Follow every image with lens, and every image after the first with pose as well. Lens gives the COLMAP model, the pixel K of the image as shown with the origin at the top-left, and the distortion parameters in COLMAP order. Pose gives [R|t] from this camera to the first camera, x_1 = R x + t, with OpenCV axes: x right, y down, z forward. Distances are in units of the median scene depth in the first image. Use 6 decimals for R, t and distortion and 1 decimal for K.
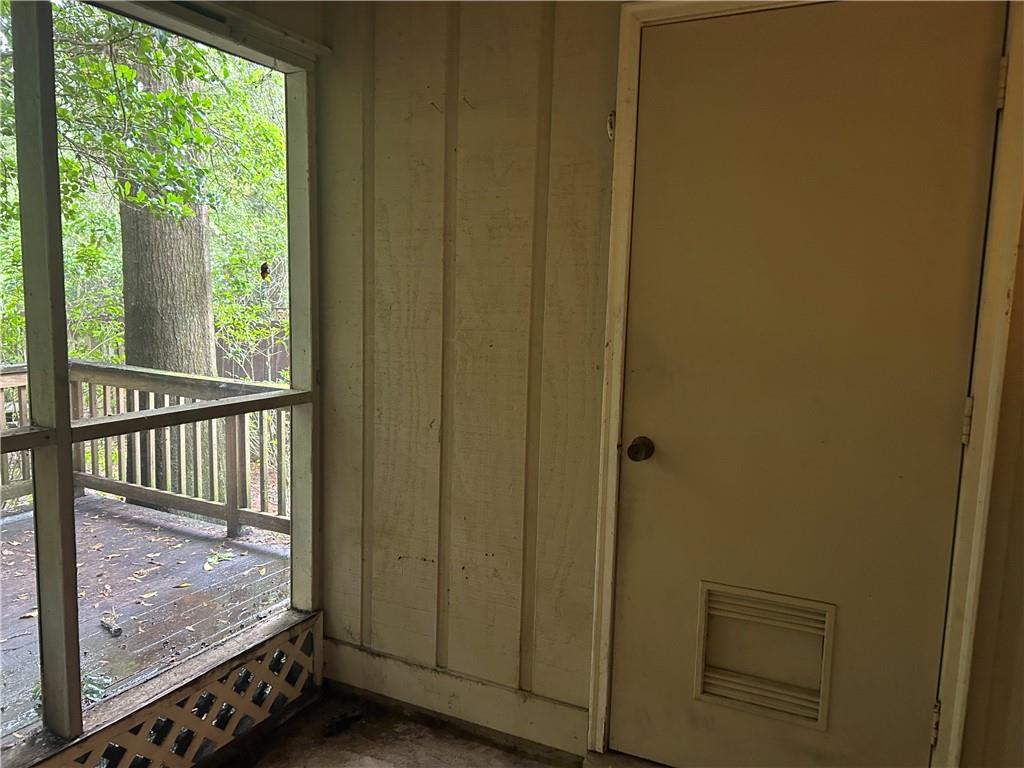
lens RADIAL K [[767.1, 0, 501.1], [0, 767.1, 391.7], [0, 0, 1]] dist [0.036738, -0.044984]
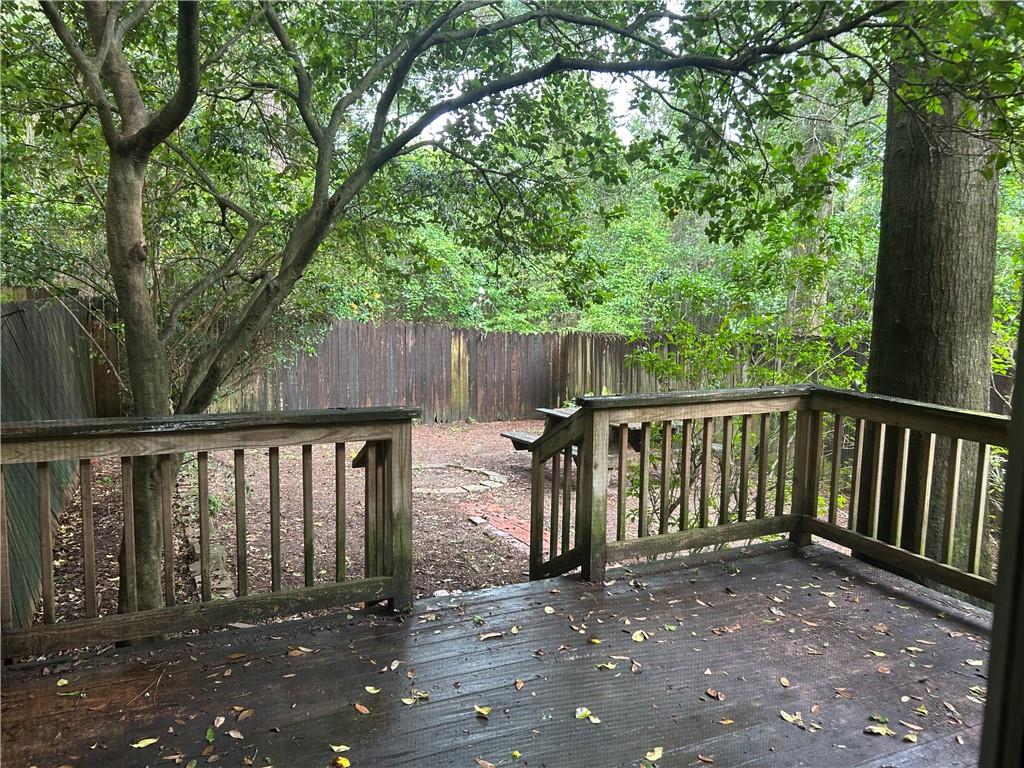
lens RADIAL K [[767.1, 0, 517.0], [0, 767.1, 384.3], [0, 0, 1]] dist [0.036738, -0.044984]
pose [[0.794818, 0.052028, -0.604613, -0.635840], [-0.074817, 0.997118, -0.012550, -0.015496], [0.602218, 0.055211, 0.796420, 0.247166]]
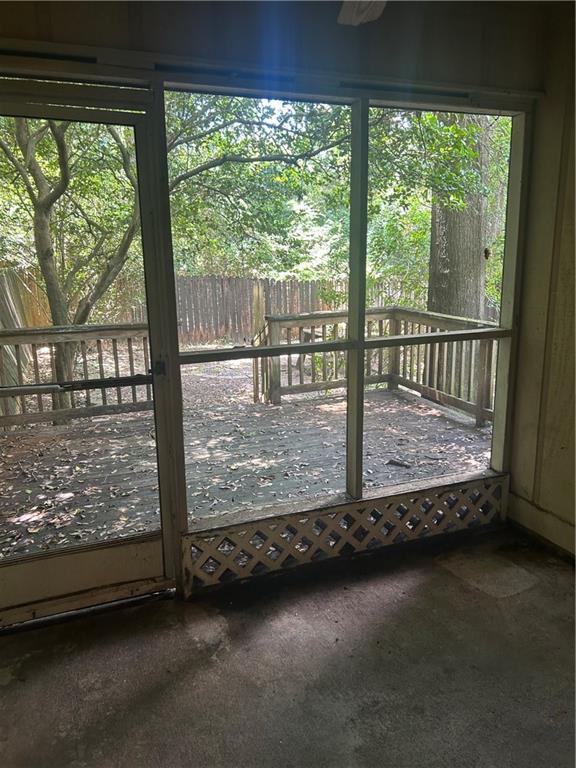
lens RADIAL K [[575.3, 0, 288.1], [0, 575.3, 380.4], [0, 0, 1]] dist [0.036738, -0.044984]
pose [[0.744624, 0.105438, -0.659103, 0.181120], [-0.051709, 0.993590, 0.100528, 0.007427], [0.665478, -0.040774, 0.745303, -0.142618]]
